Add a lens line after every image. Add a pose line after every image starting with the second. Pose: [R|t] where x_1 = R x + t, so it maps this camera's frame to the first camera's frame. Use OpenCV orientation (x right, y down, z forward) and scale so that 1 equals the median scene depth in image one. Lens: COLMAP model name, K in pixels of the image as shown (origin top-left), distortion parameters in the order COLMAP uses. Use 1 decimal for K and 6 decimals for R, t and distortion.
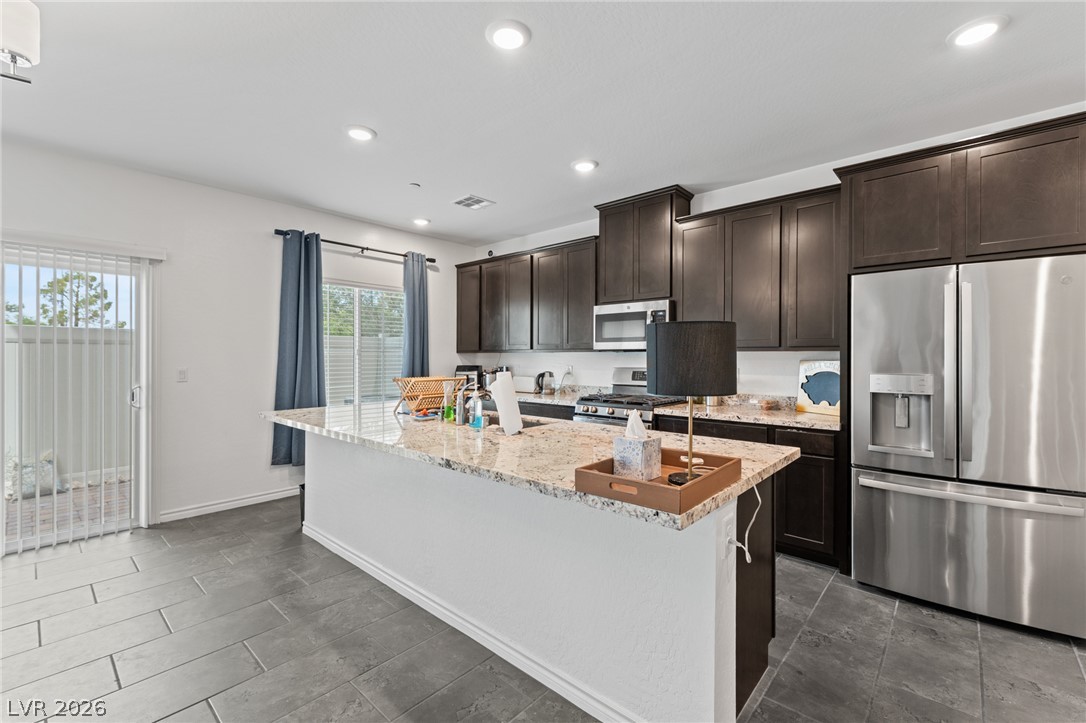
lens RADIAL K [[463.6, 0, 548.6], [0, 463.6, 360.9], [0, 0, 1]] dist [0.002611, -0.001859]
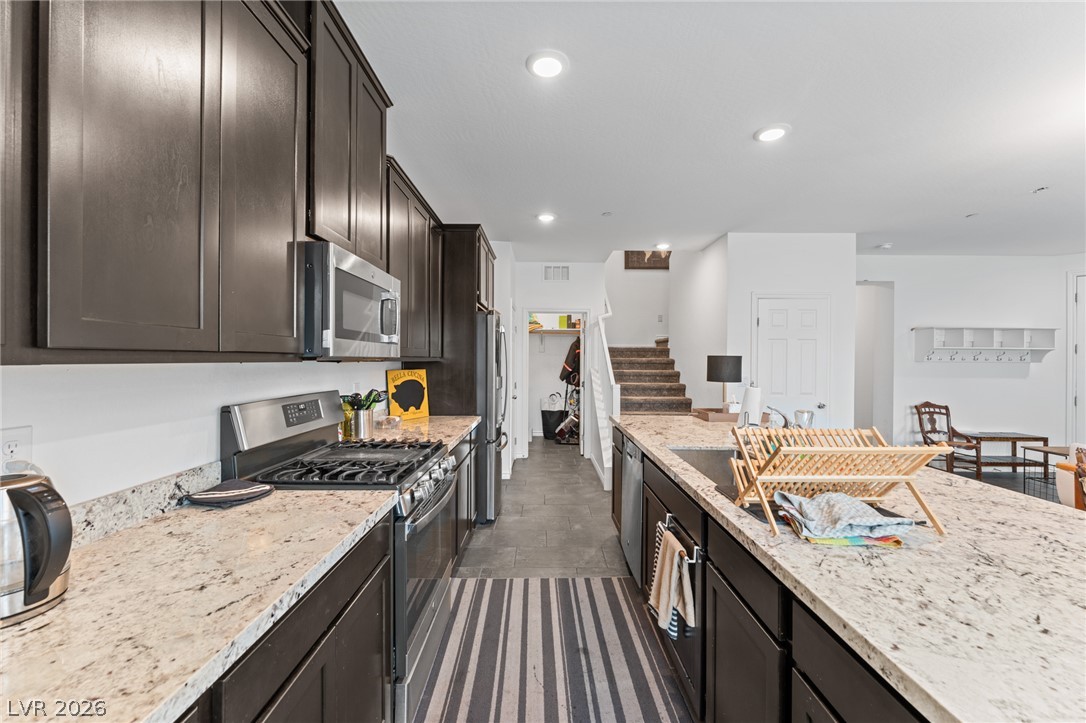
lens RADIAL K [[447.1, 0, 533.6], [0, 447.1, 361.4], [0, 0, 1]] dist [-0.001509, 0.000318]
pose [[-0.657195, -0.010090, 0.753653, -0.306450], [-0.001119, 0.999922, 0.012412, -0.026895], [-0.753720, 0.007314, -0.657155, 1.183435]]
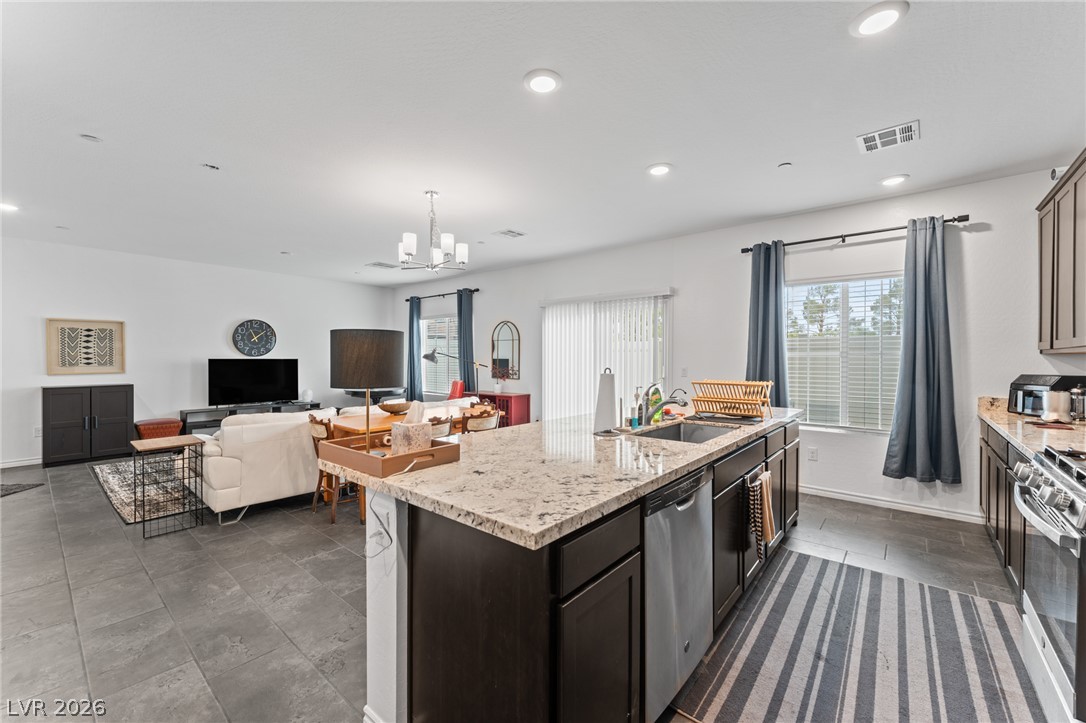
lens RADIAL K [[447.1, 0, 544.8], [0, 447.1, 358.3], [0, 0, 1]] dist [-0.001509, 0.000318]
pose [[0.018453, -0.000145, -0.999830, 0.518225], [-0.012568, 0.999921, -0.000377, -0.003985], [0.999751, 0.012573, 0.018449, 0.492123]]
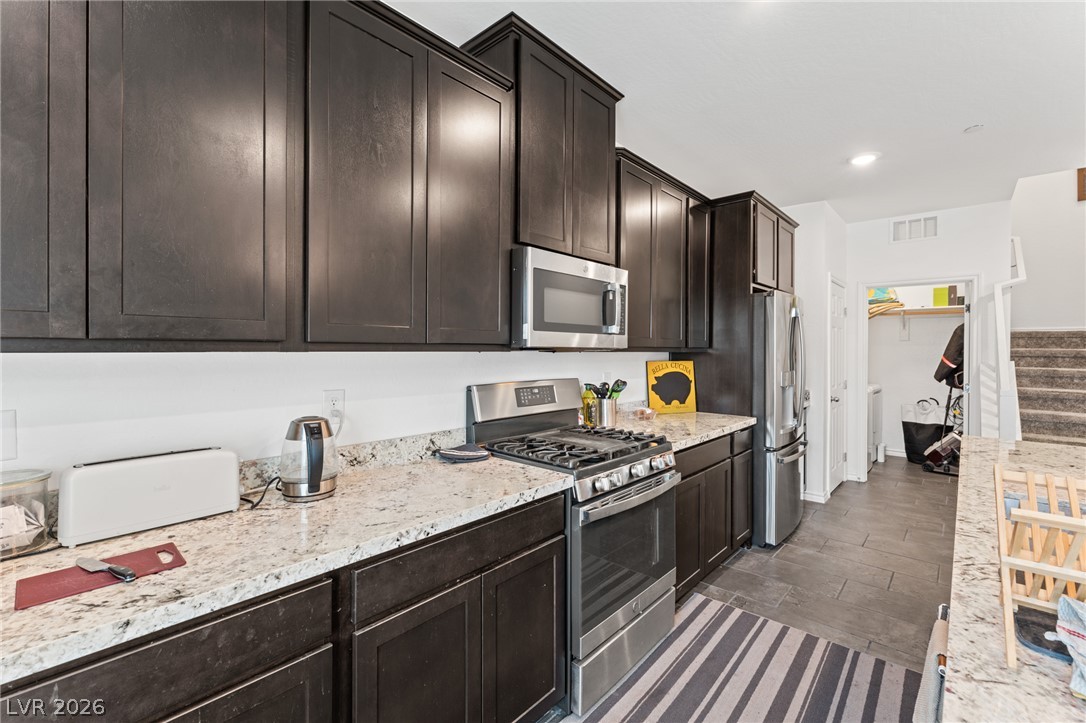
lens RADIAL K [[463.6, 0, 517.5], [0, 463.6, 350.2], [0, 0, 1]] dist [0.002611, -0.001859]
pose [[0.028699, -0.005247, 0.999574, -0.355130], [0.003767, 0.999980, 0.005141, -0.025252], [-0.999581, 0.003618, 0.028719, 1.060133]]
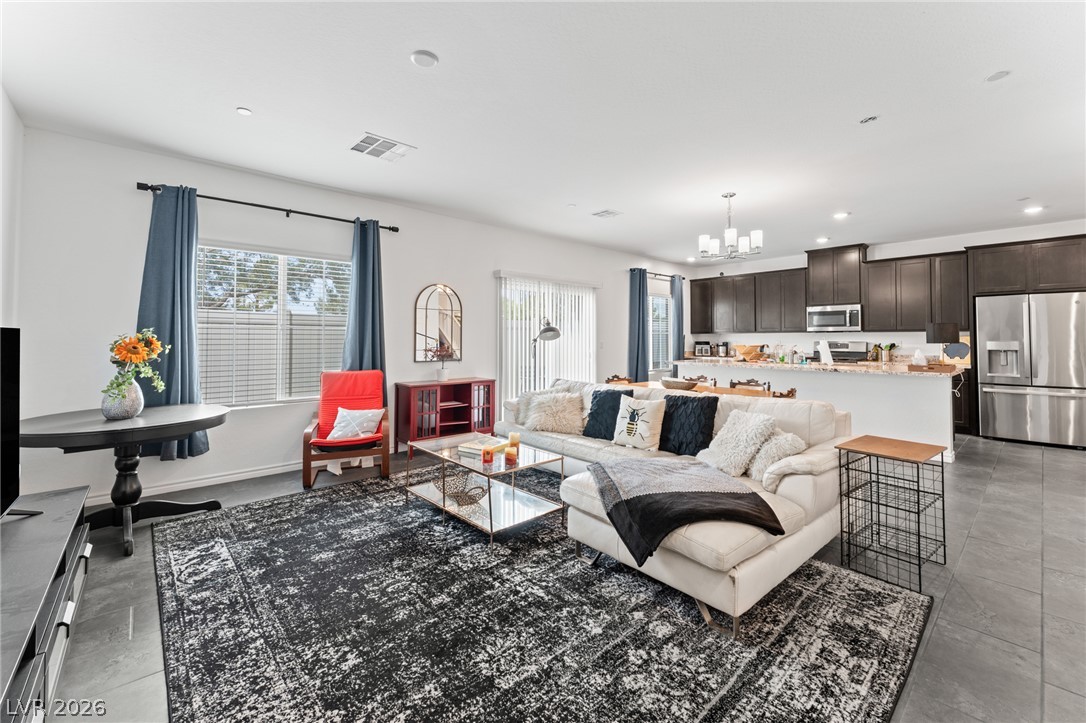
lens RADIAL K [[447.1, 0, 554.8], [0, 447.1, 332.1], [0, 0, 1]] dist [-0.001509, 0.000318]
pose [[0.994693, -0.002484, -0.102856, -0.732234], [-0.000236, 0.999651, -0.026422, 0.025135], [0.102886, 0.026306, 0.994345, -0.856477]]
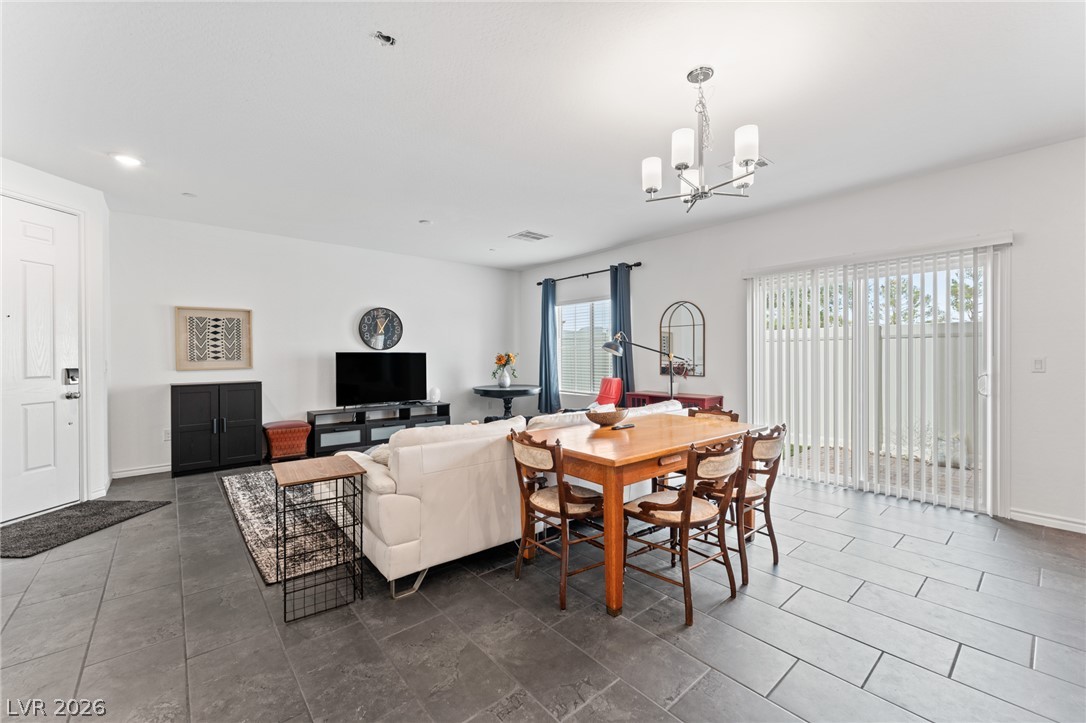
lens RADIAL K [[447.1, 0, 542.7], [0, 447.1, 354.4], [0, 0, 1]] dist [-0.001509, 0.000318]
pose [[-0.144849, -0.001665, -0.989452, 0.184568], [-0.005959, 0.999982, -0.000810, 0.016072], [0.989436, 0.005778, -0.144856, 0.160161]]
